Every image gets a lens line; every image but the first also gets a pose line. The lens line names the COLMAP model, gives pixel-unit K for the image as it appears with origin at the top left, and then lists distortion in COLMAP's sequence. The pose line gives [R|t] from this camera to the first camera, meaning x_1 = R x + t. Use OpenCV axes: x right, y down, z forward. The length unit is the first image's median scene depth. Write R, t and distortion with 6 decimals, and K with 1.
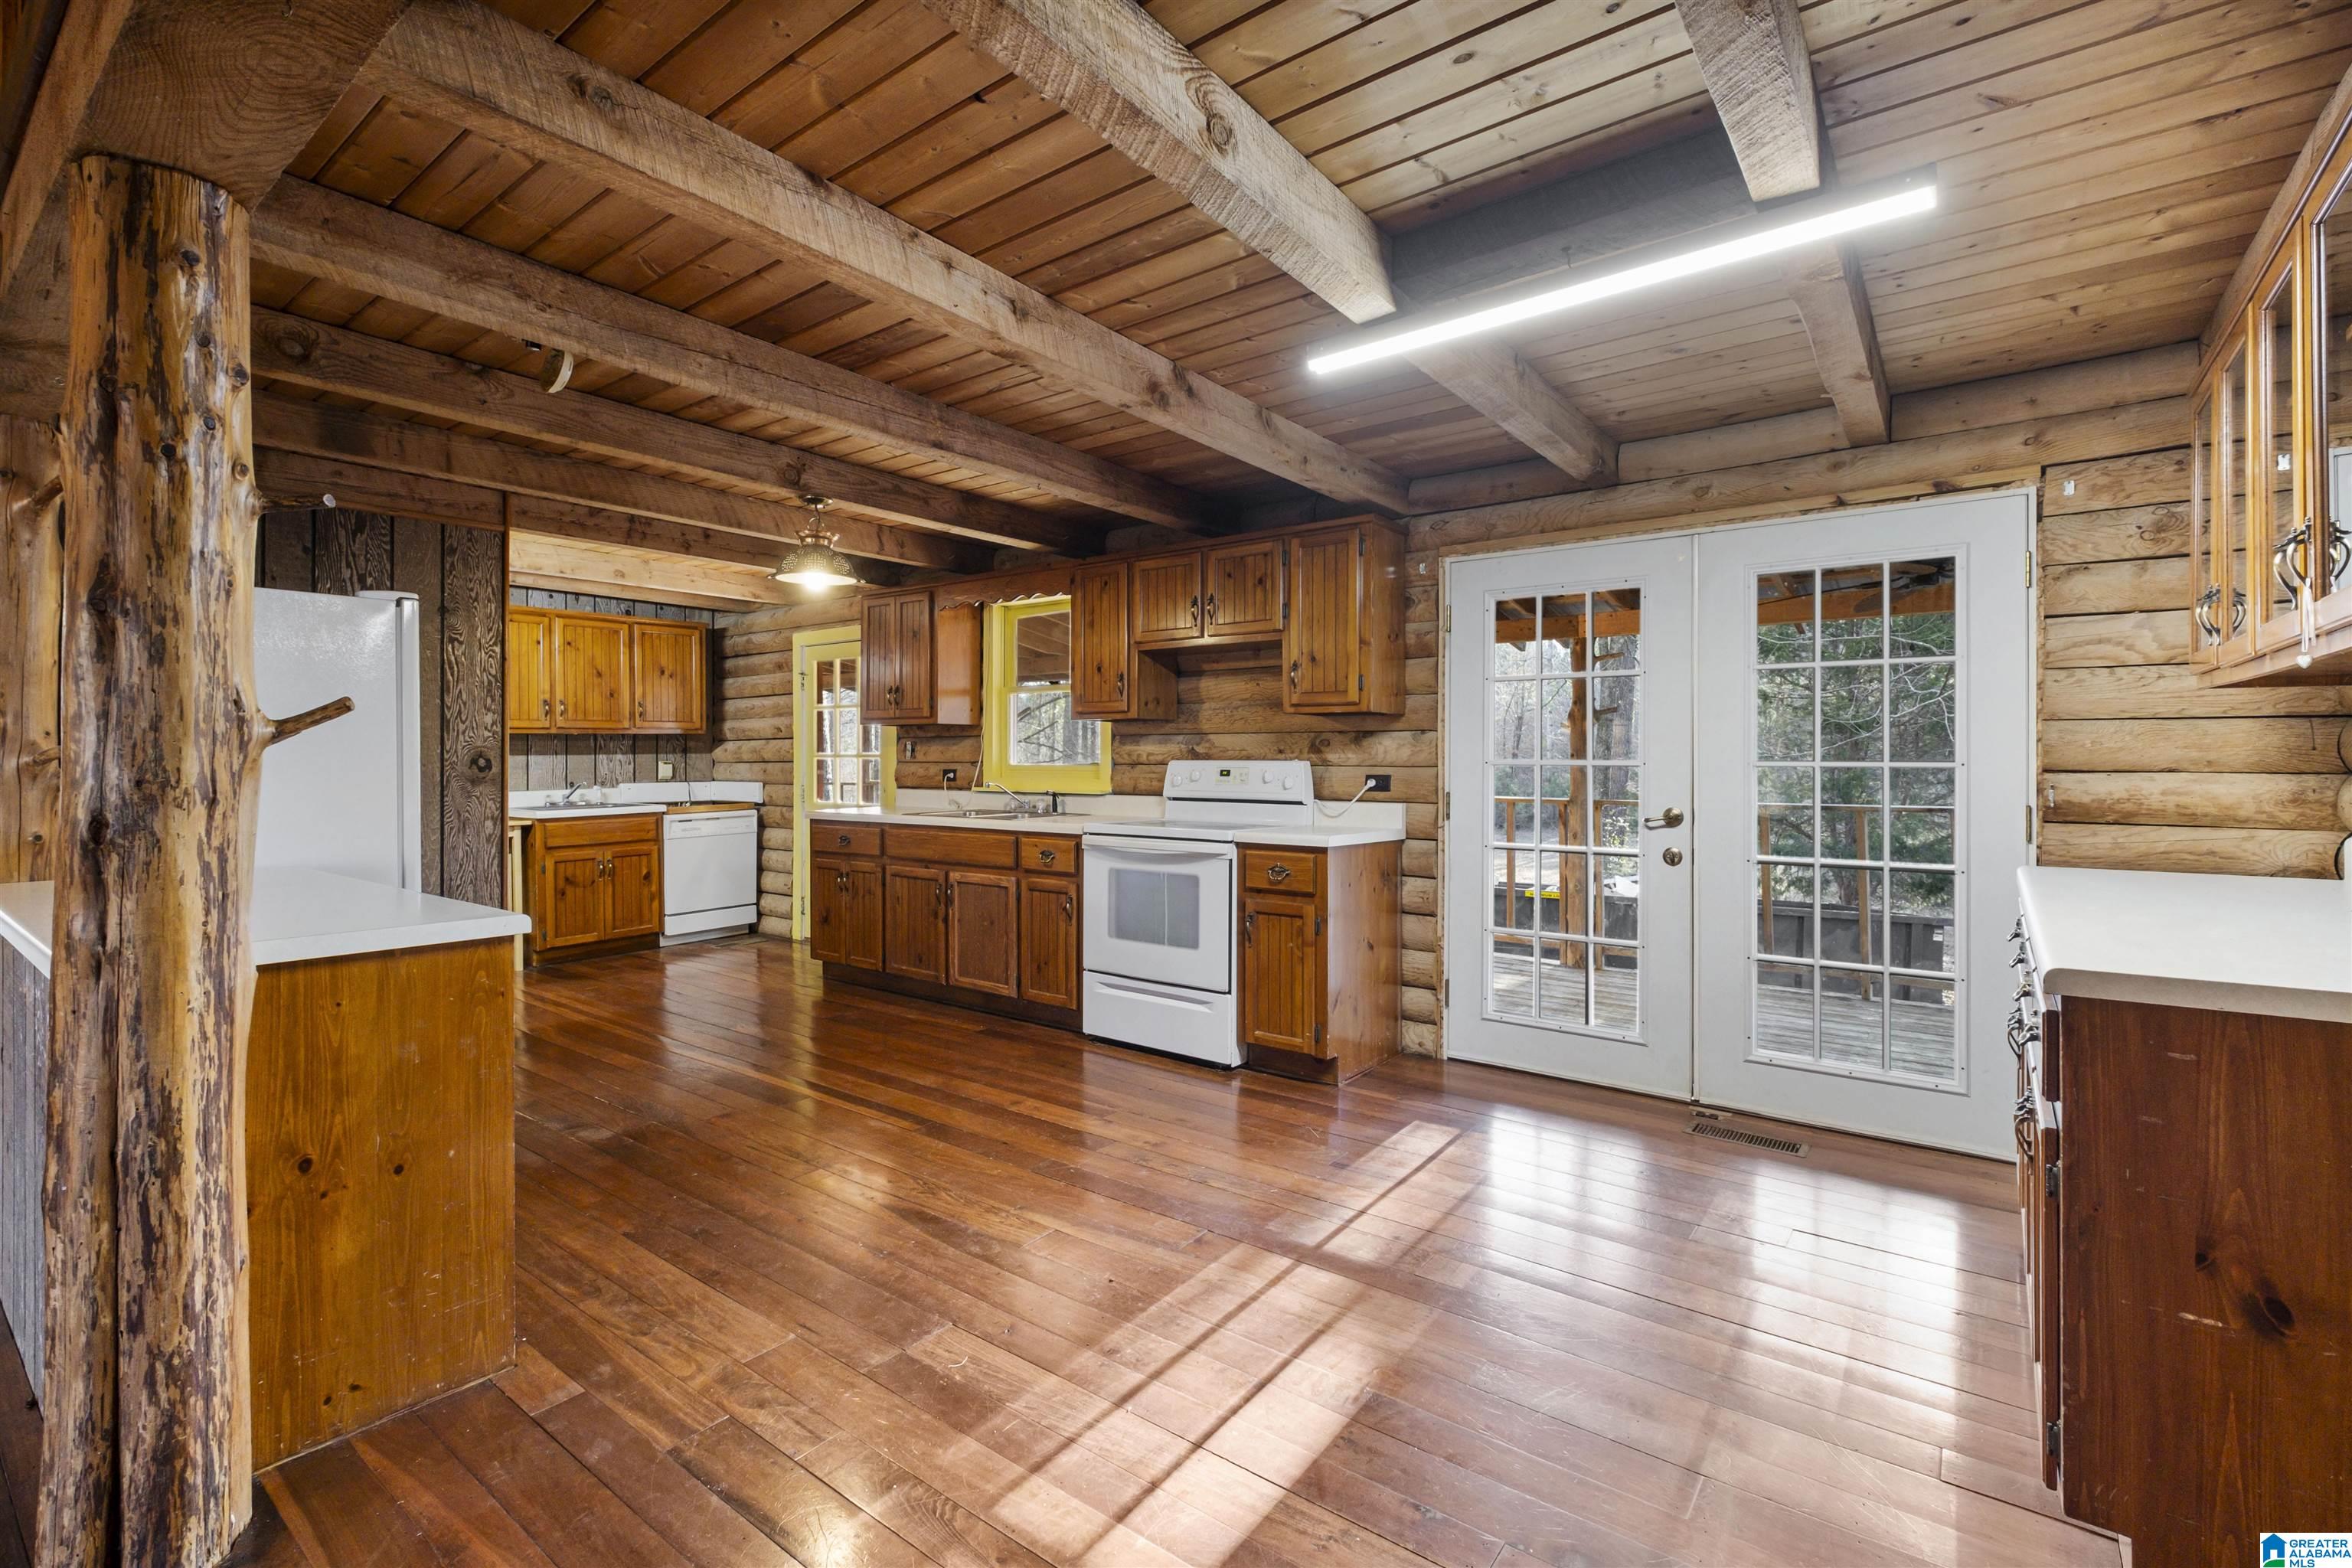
lens RADIAL K [[1049.1, 0, 1147.2], [0, 1049.1, 754.7], [0, 0, 1]] dist [0.017225, -0.009445]
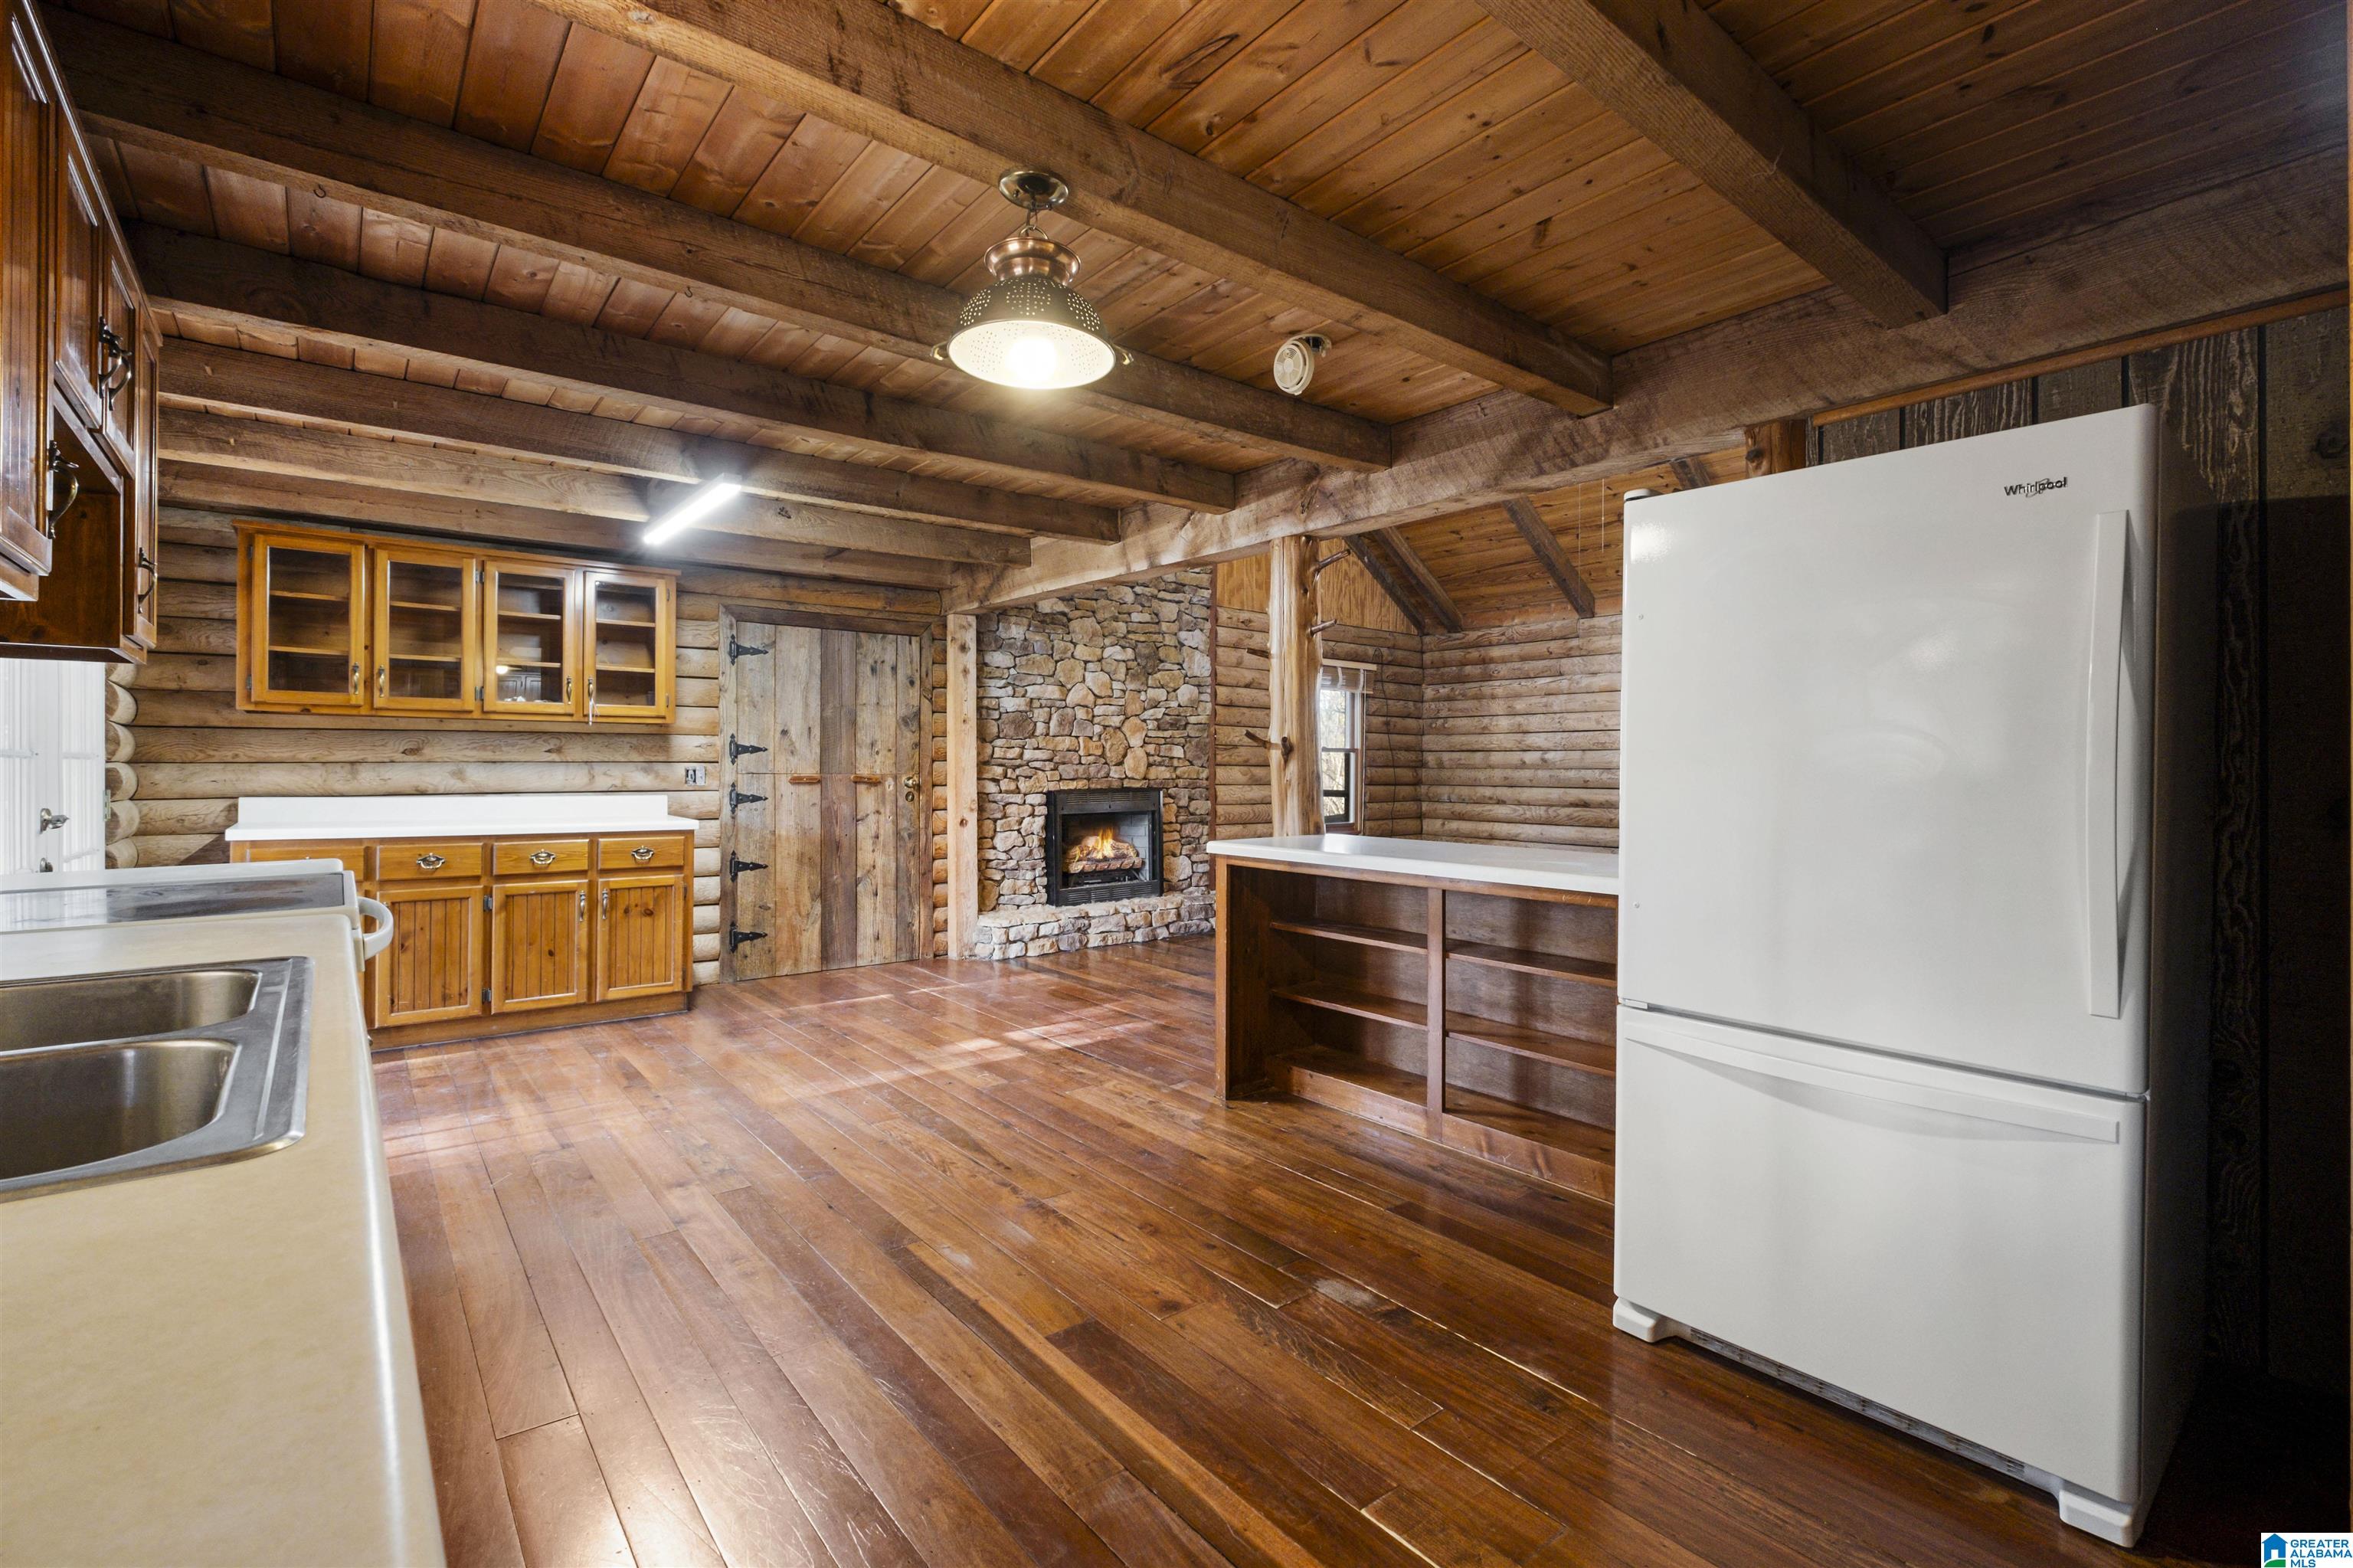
lens RADIAL K [[1049.6, 0, 1164.8], [0, 1049.6, 762.4], [0, 0, 1]] dist [0.017225, -0.009445]
pose [[-0.974971, 0.001260, 0.222328, -0.466022], [-0.001299, 0.999935, -0.011366, 0.020215], [-0.222328, -0.011370, -0.974906, 1.409004]]
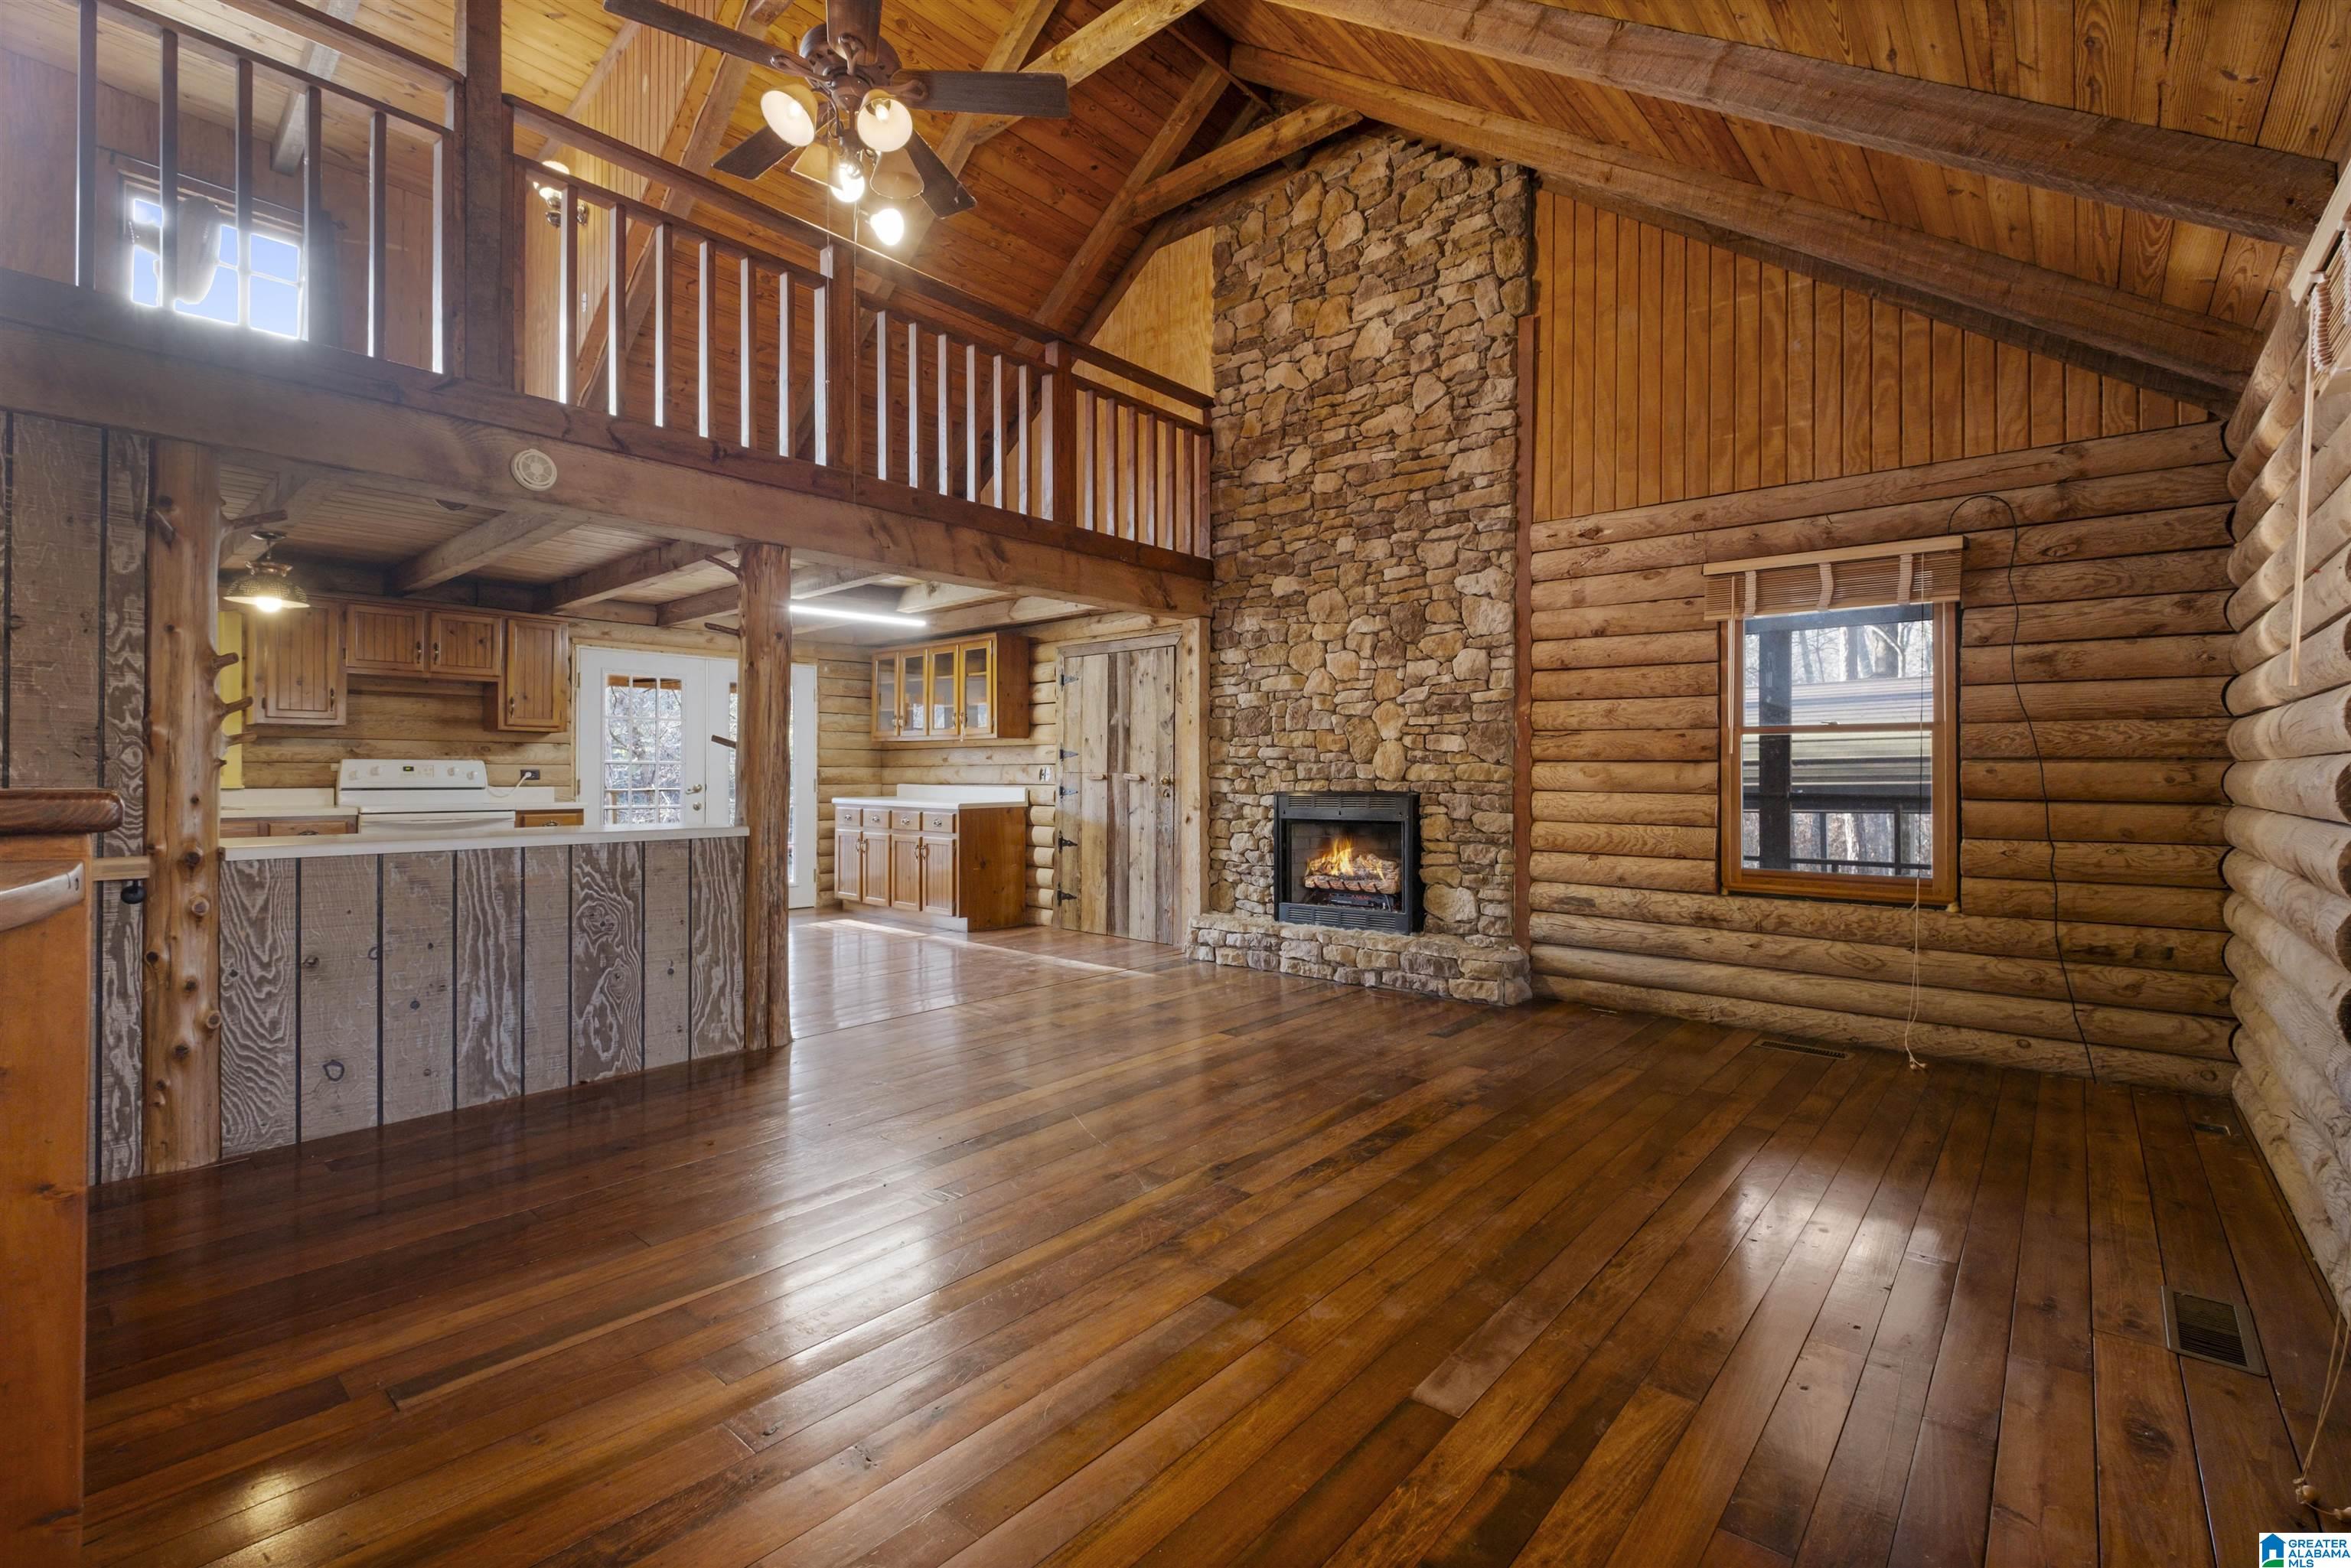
lens RADIAL K [[1048.6, 0, 1169.9], [0, 1048.6, 759.5], [0, 0, 1]] dist [0.017225, -0.009445]
pose [[0.046549, 0.013527, 0.998824, -1.419992], [-0.004946, 0.999899, -0.013311, 0.020699], [-0.998904, -0.004320, 0.046611, -0.071316]]
